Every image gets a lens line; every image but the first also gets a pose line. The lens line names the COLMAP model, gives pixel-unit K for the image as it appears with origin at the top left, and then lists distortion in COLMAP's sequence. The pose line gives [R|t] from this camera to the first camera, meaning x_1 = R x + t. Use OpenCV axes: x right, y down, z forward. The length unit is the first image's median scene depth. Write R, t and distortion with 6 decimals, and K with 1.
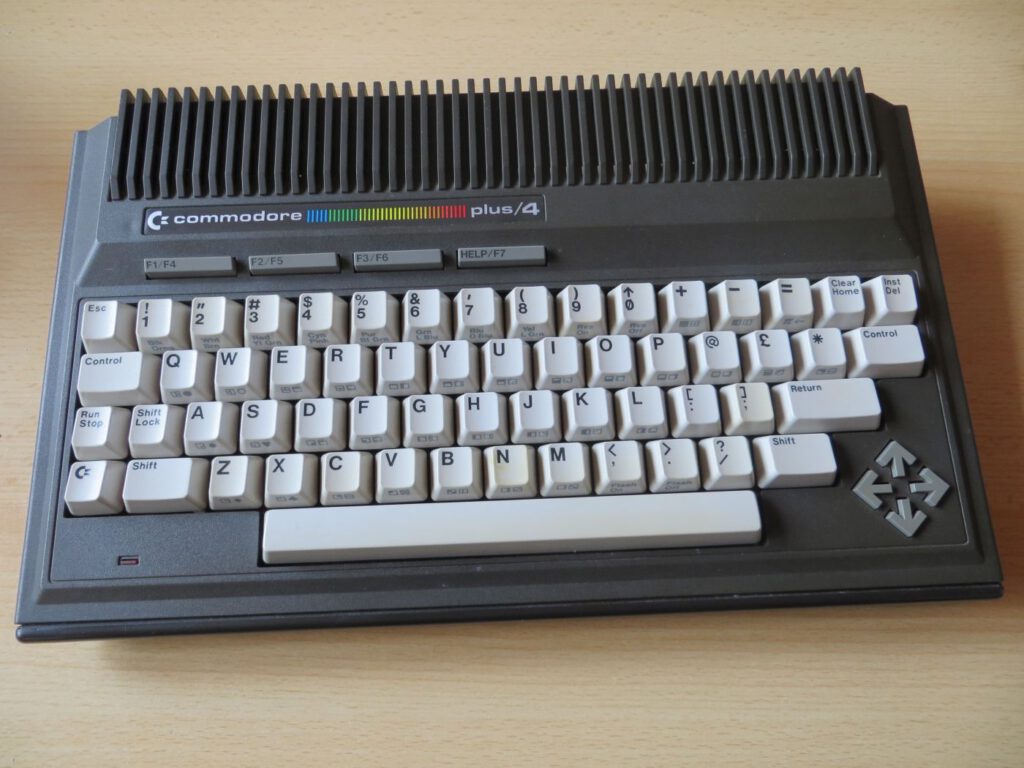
lens RADIAL K [[758.2, 0, 513.9], [0, 758.2, 380.3], [0, 0, 1]] dist [-0.011096, 0.000070]
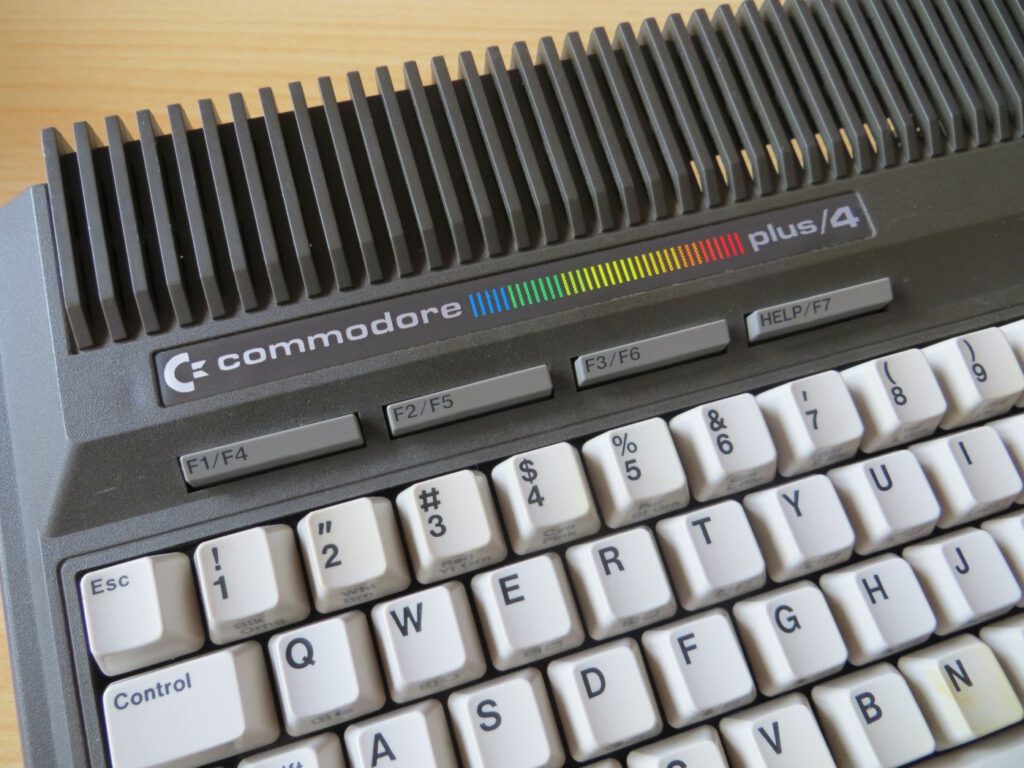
lens RADIAL K [[758.2, 0, 510.2], [0, 758.2, 390.5], [0, 0, 1]] dist [-0.011096, 0.000070]
pose [[0.968662, -0.208400, 0.135142, -0.333101], [0.206516, 0.978043, 0.027968, -0.169483], [-0.138003, 0.000817, 0.990431, 0.474578]]
